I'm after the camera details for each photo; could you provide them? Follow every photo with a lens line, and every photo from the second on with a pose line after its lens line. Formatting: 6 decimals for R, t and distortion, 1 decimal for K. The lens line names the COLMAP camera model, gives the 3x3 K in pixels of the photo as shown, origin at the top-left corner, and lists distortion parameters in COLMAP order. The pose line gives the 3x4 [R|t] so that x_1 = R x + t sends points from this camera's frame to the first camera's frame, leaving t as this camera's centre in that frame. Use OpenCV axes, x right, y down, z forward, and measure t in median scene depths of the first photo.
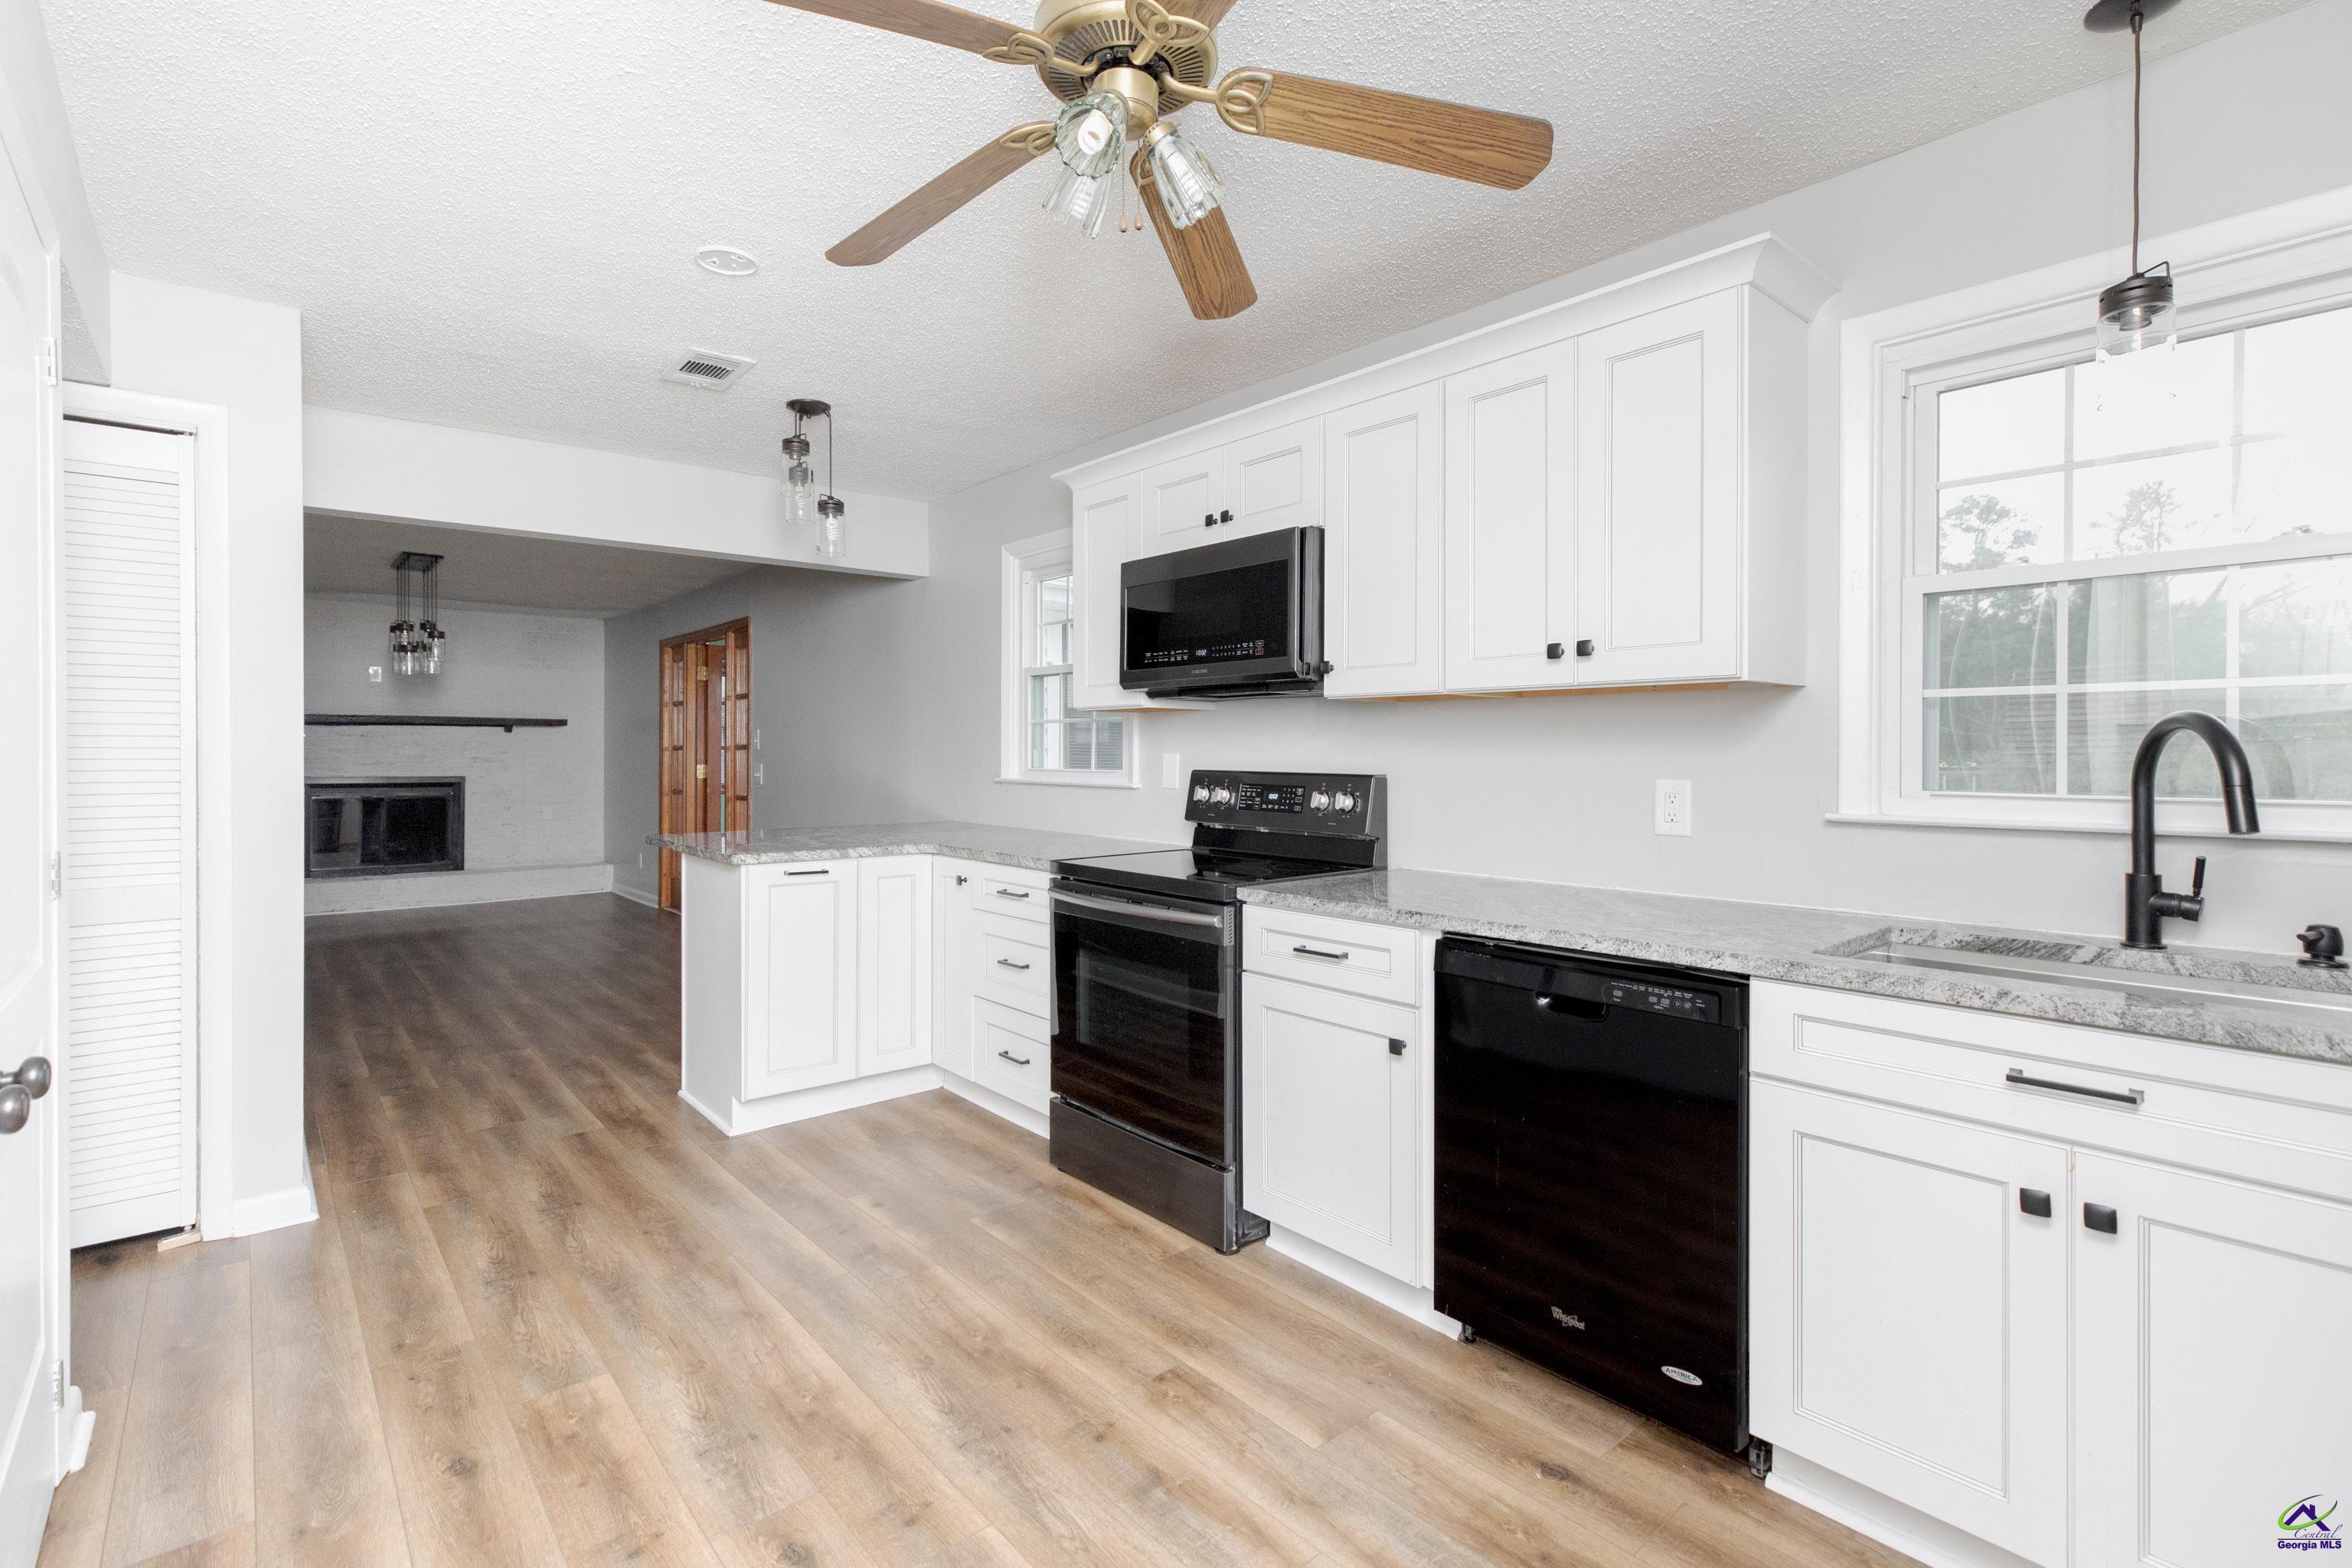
lens RADIAL K [[1084.8, 0, 1163.5], [0, 1084.8, 758.7], [0, 0, 1]] dist [0.004303, 0.000026]
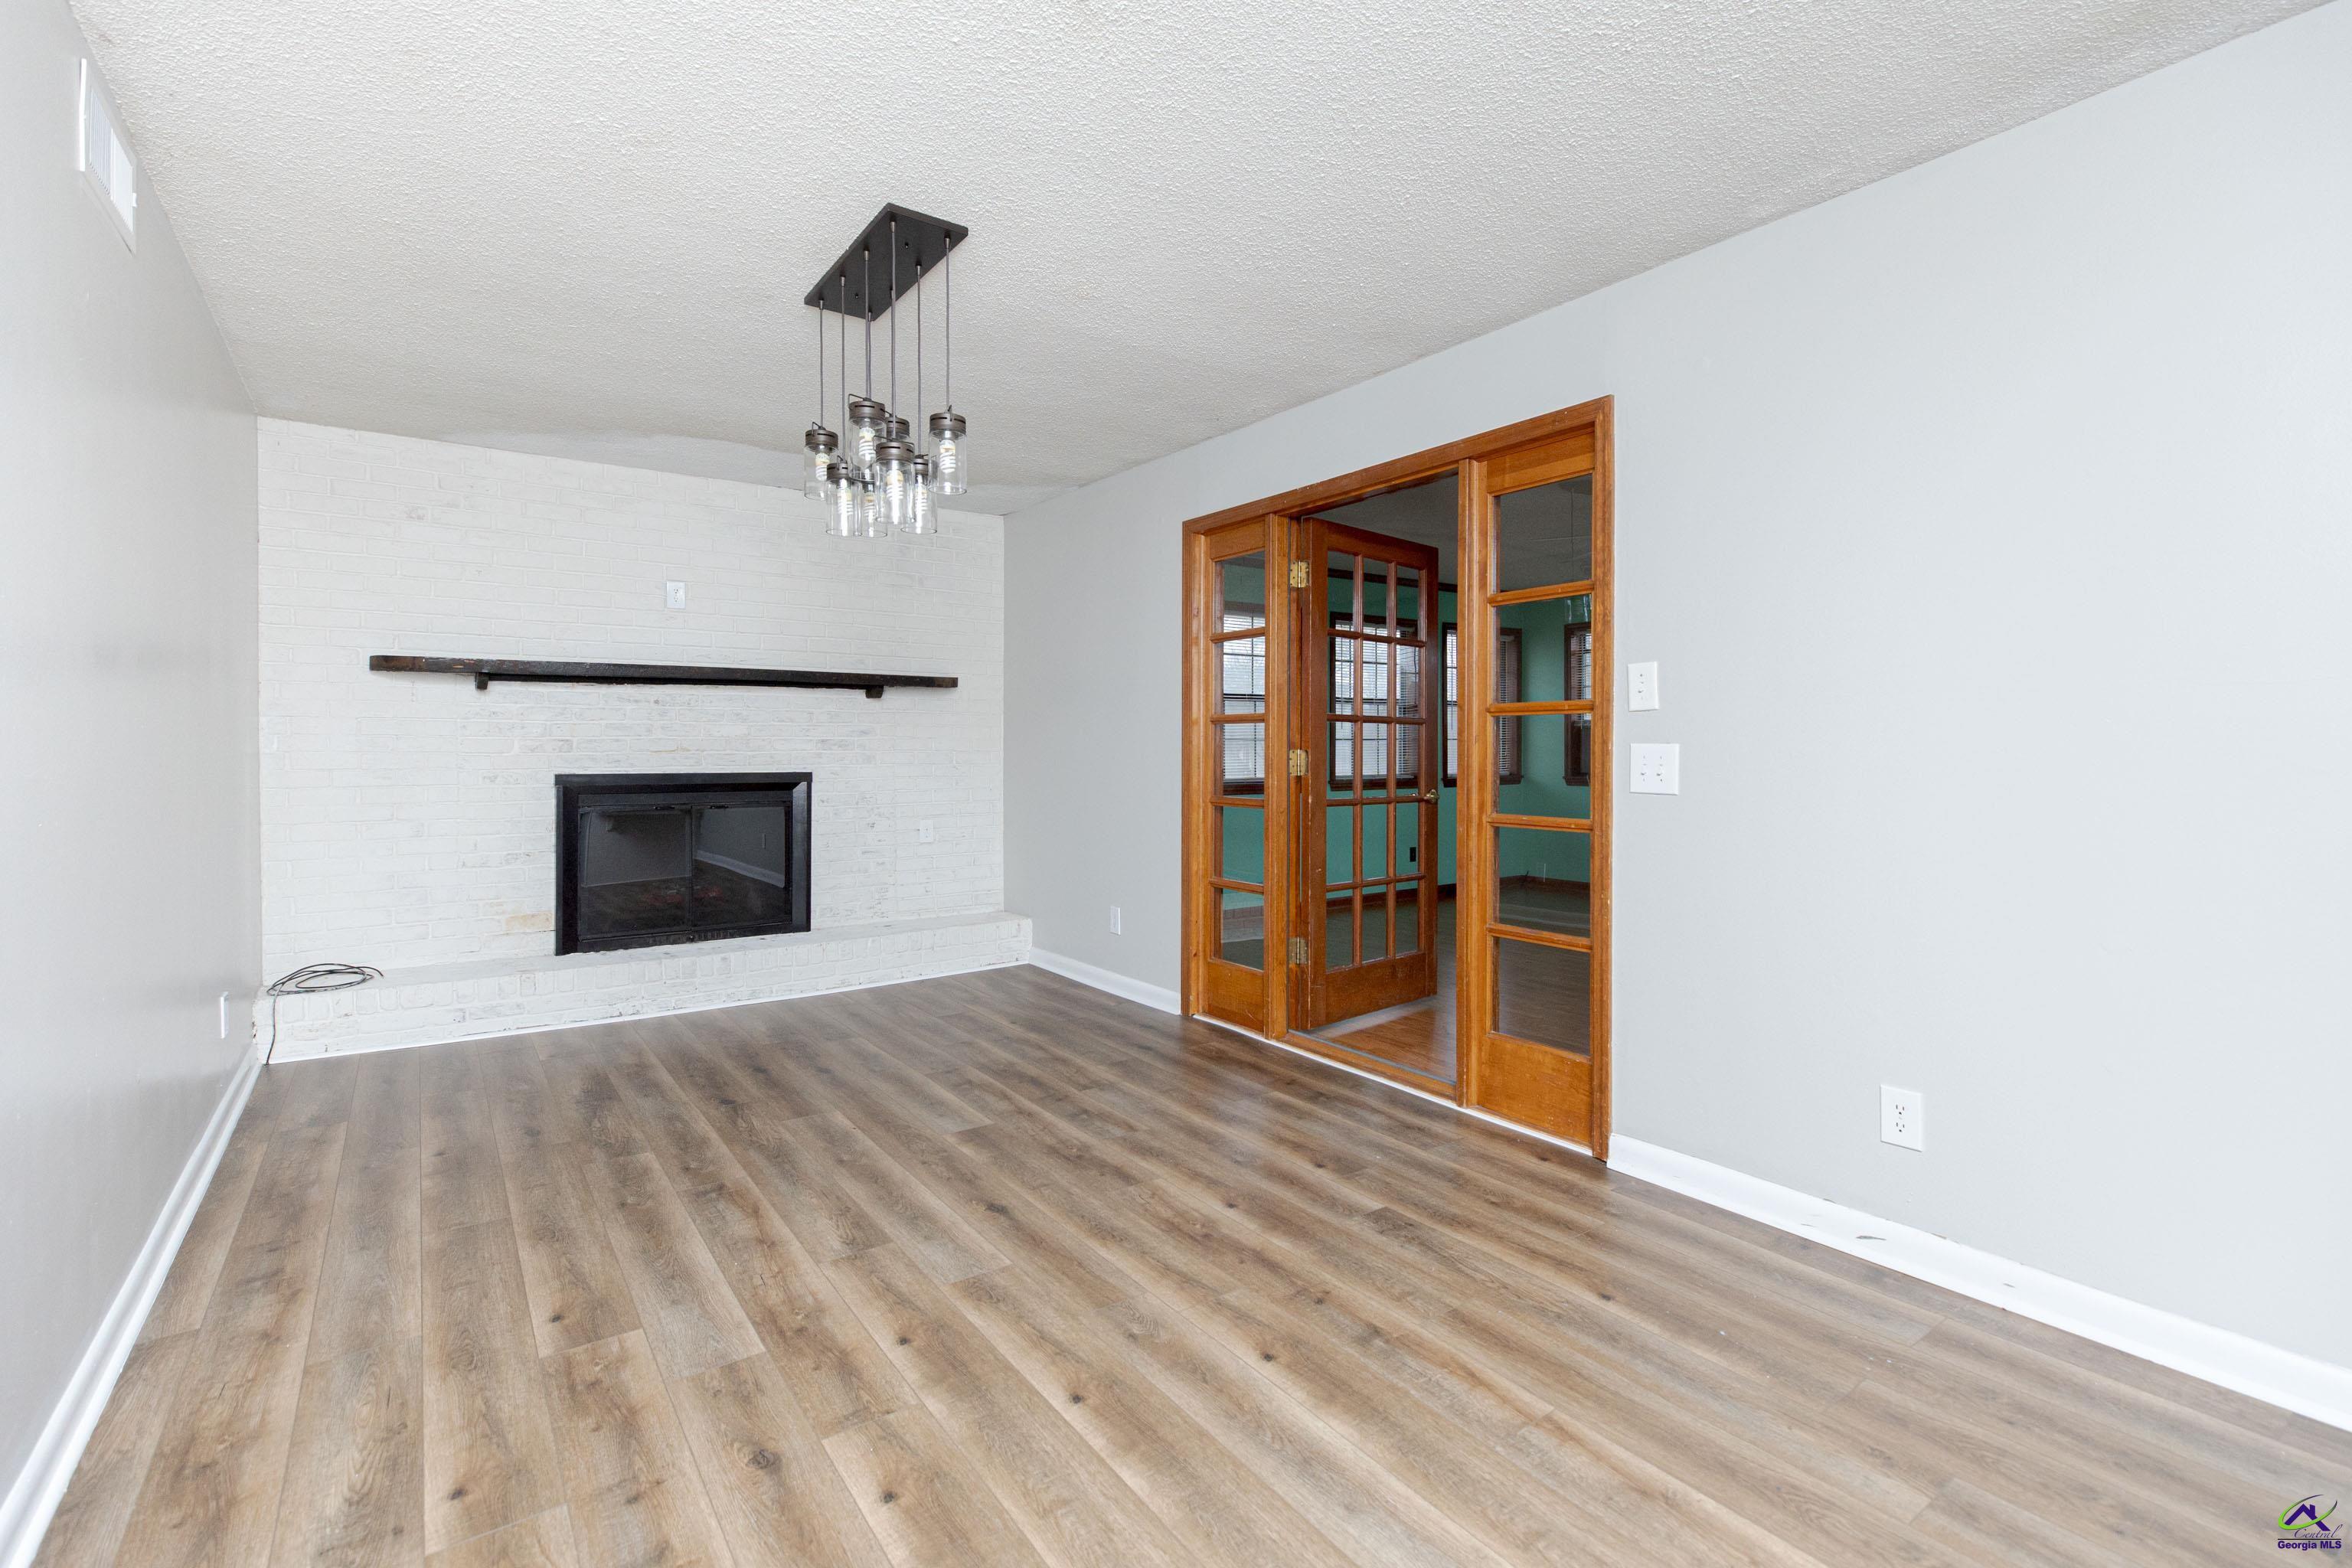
lens RADIAL K [[1066.1, 0, 1174.0], [0, 1066.1, 769.8], [0, 0, 1]] dist [0.003177, -0.000162]
pose [[0.996208, -0.000437, -0.087004, -1.134110], [0.001918, 0.999855, 0.016940, 0.014945], [0.086984, -0.017042, 0.996064, 1.254042]]
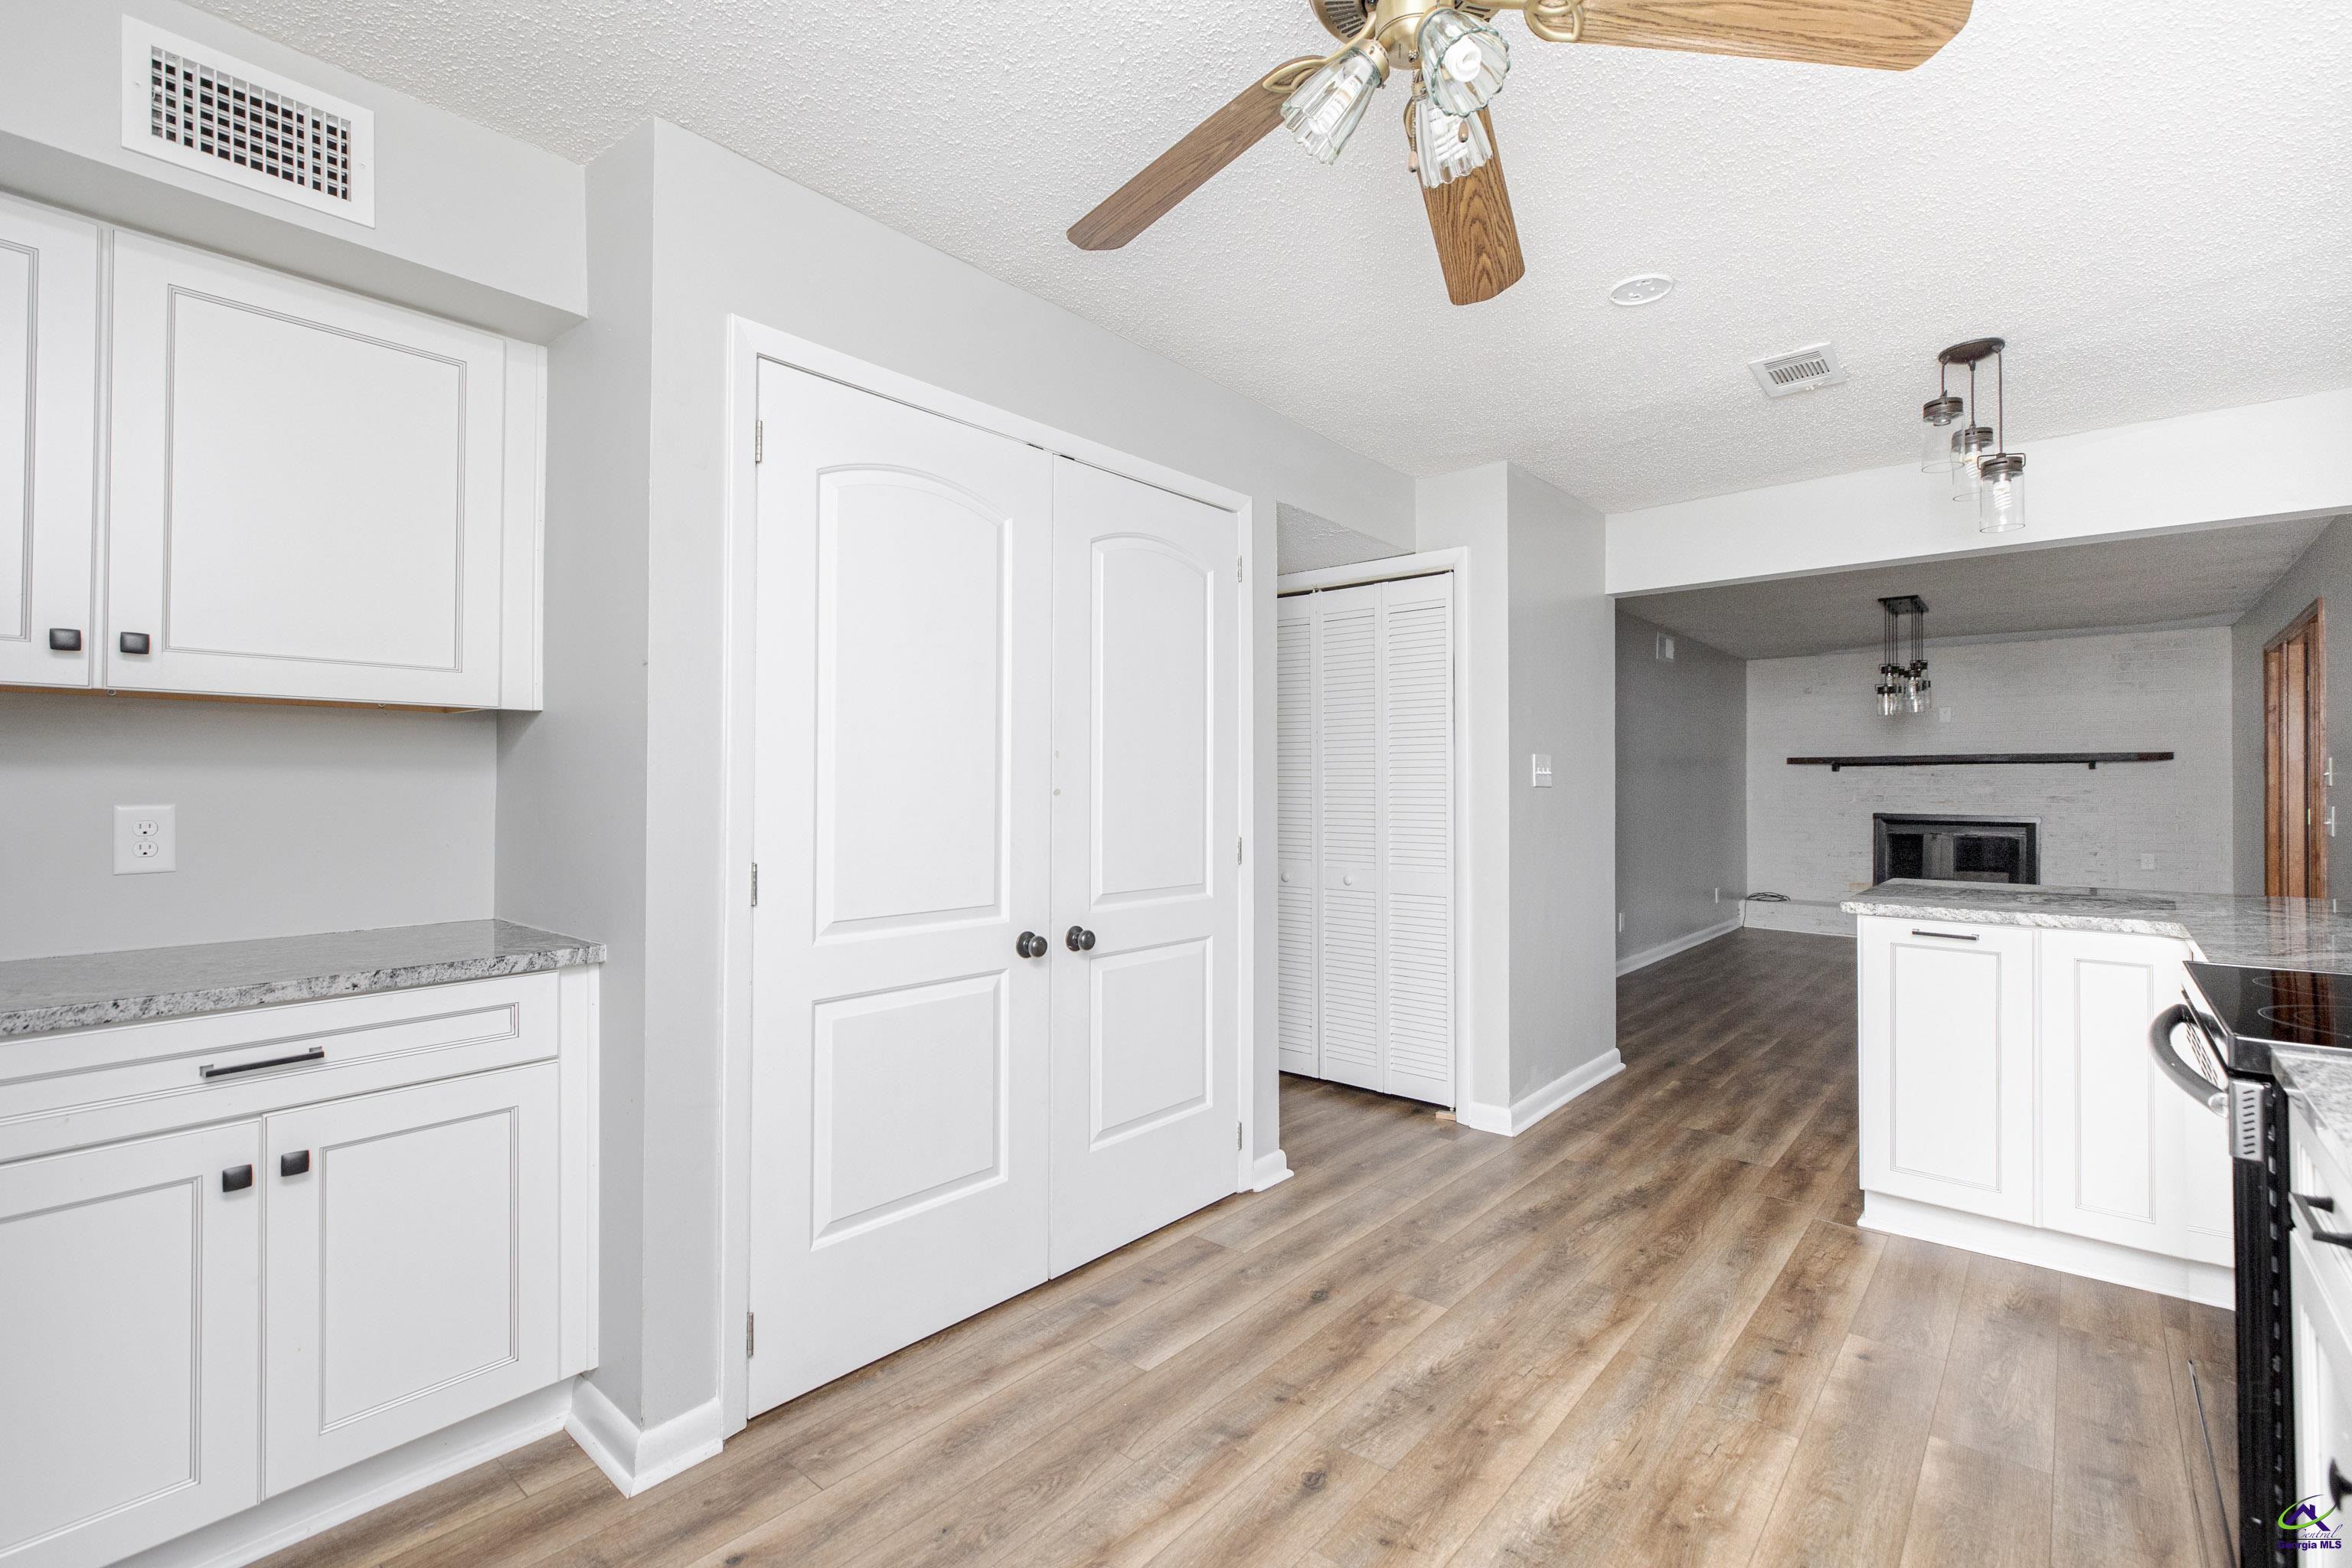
lens RADIAL K [[1045.8, 0, 1178.7], [0, 1045.8, 773.2], [0, 0, 1]] dist [0.001840, 0.000063]
pose [[0.156115, -0.015151, -0.987623, 0.385167], [-0.010850, 0.999796, -0.017053, 0.005453], [0.987679, 0.013378, 0.155919, 0.356135]]
